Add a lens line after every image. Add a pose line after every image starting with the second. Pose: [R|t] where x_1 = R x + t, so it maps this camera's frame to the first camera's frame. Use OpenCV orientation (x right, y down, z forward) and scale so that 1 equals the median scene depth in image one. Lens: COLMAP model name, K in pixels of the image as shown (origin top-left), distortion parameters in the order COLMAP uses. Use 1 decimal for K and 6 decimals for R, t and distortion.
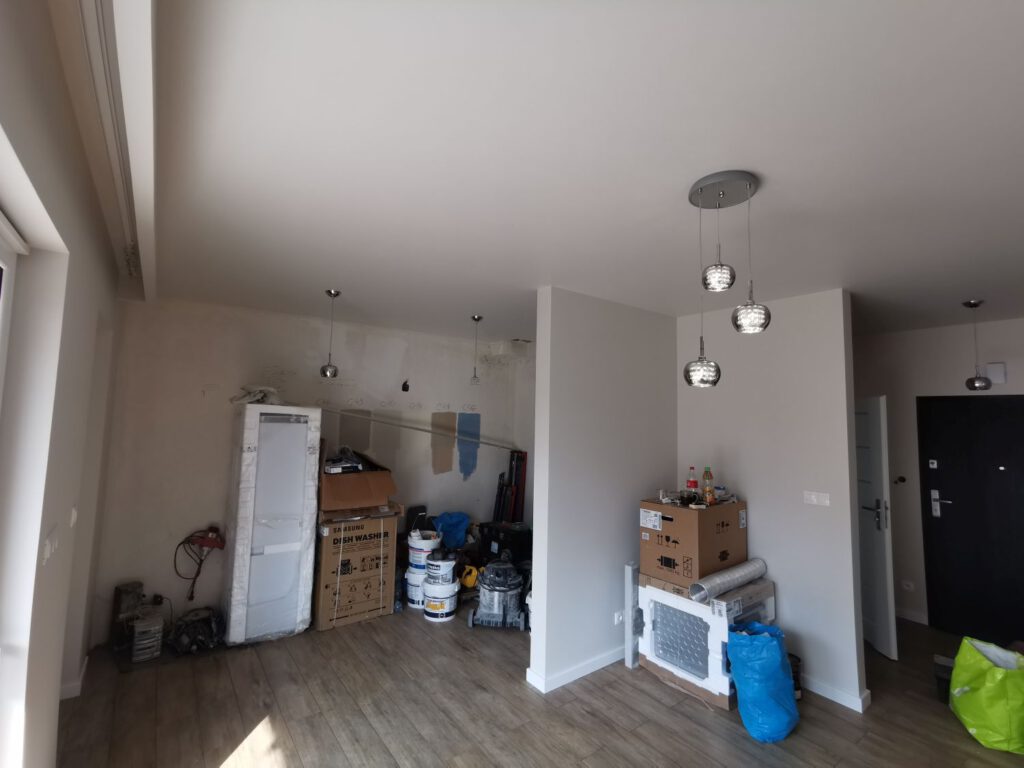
lens RADIAL K [[472.4, 0, 509.7], [0, 472.4, 382.7], [0, 0, 1]] dist [-0.011572, 0.013427]
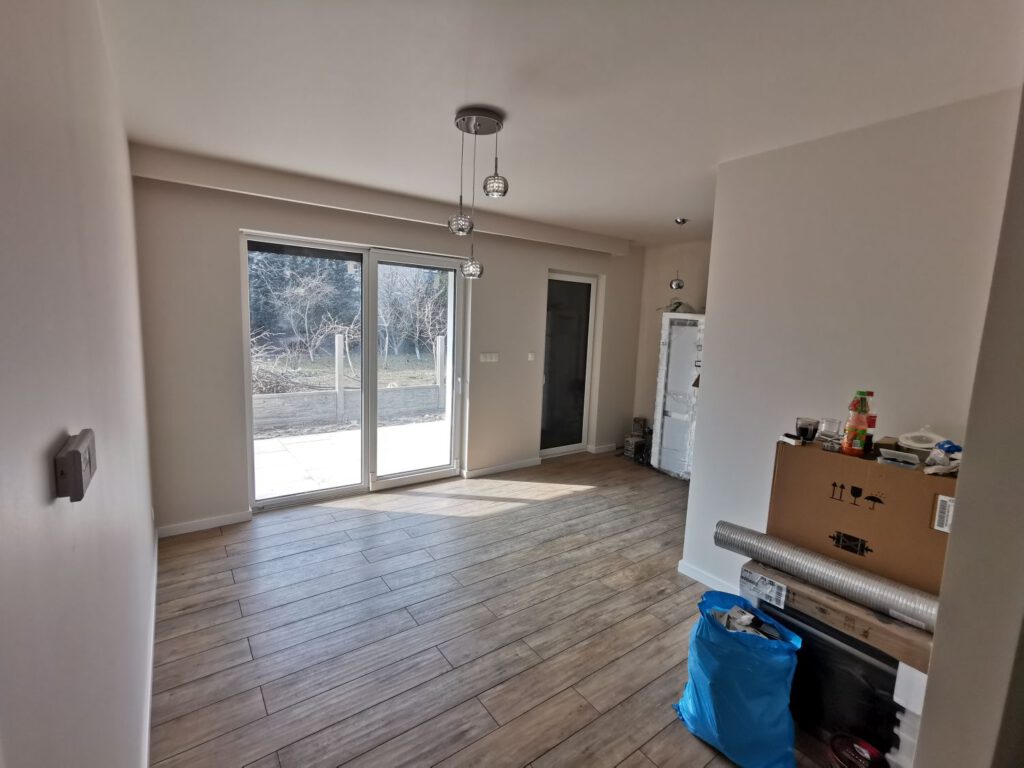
lens RADIAL K [[471.7, 0, 511.6], [0, 471.7, 383.1], [0, 0, 1]] dist [-0.001538, 0.000887]
pose [[-0.016230, 0.108863, -0.993924, 1.113452], [0.040604, 0.993307, 0.108133, 0.102862], [0.999044, -0.038602, -0.020541, 0.666057]]
